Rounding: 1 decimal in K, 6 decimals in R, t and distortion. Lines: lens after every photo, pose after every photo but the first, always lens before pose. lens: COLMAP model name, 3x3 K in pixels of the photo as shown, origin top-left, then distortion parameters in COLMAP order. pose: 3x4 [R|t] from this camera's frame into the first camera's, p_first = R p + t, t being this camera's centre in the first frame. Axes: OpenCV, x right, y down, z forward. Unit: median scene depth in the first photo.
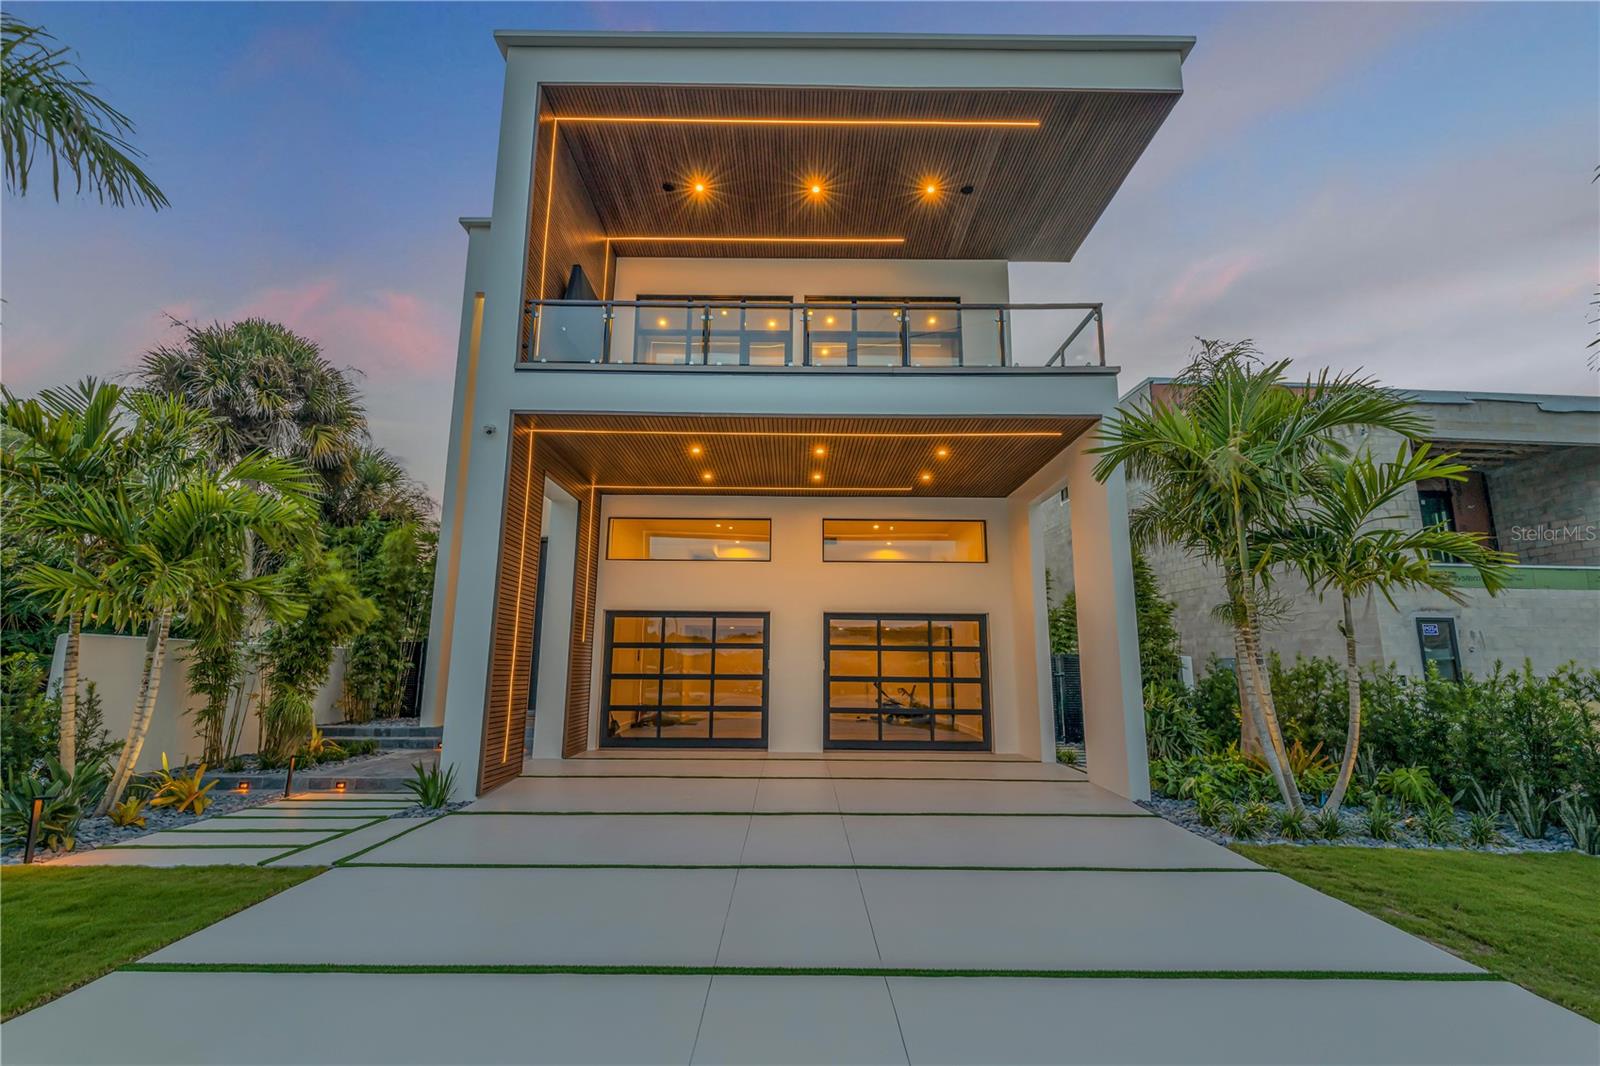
lens RADIAL K [[734.1, 0, 800.0], [0, 734.1, 533.0], [0, 0, 1]] dist [0.001374, 0.000227]
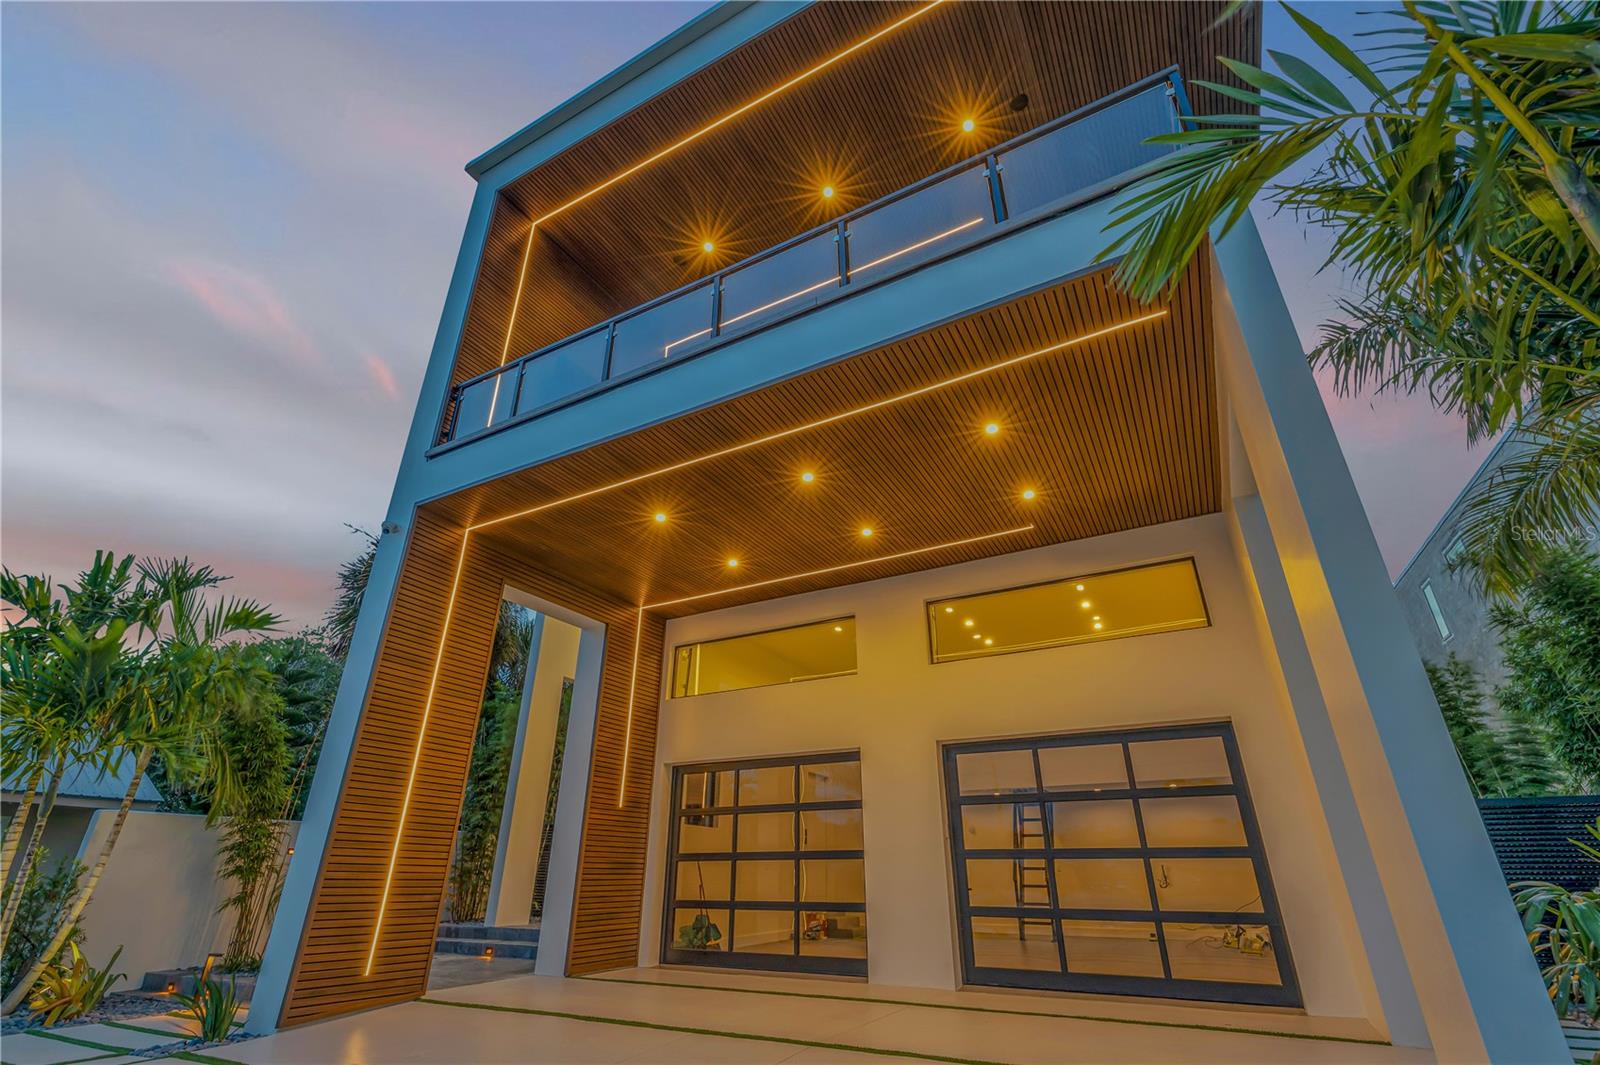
lens RADIAL K [[734.1, 0, 800.0], [0, 734.1, 532.5], [0, 0, 1]] dist [0.001374, 0.000227]
pose [[0.868302, -0.217543, -0.445787, 0.255386], [0.094887, 0.954949, -0.281190, 0.102321], [0.486875, 0.201859, 0.849827, 0.364517]]
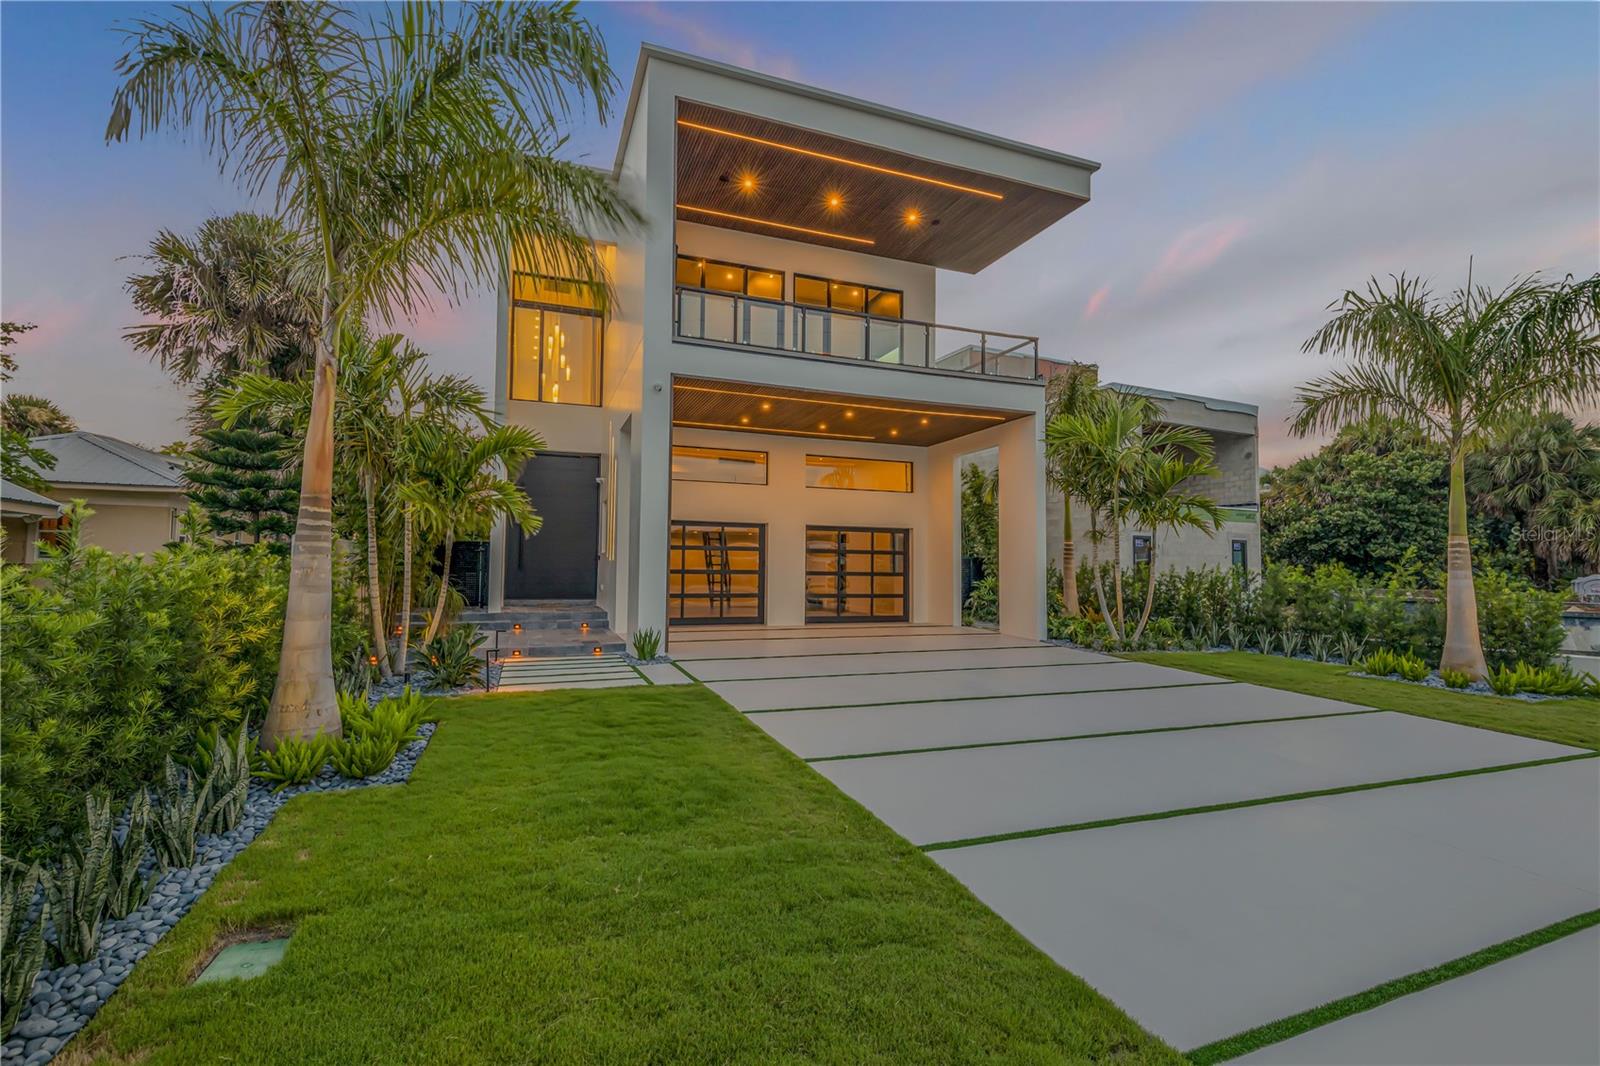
lens RADIAL K [[744.5, 0, 800.0], [0, 744.5, 533.0], [0, 0, 1]] dist [-0.002604, -0.000125]
pose [[0.932346, 0.020031, 0.361013, -0.475310], [-0.069238, 0.989877, 0.123891, -0.045712], [-0.354877, -0.140505, 0.924295, -0.262630]]
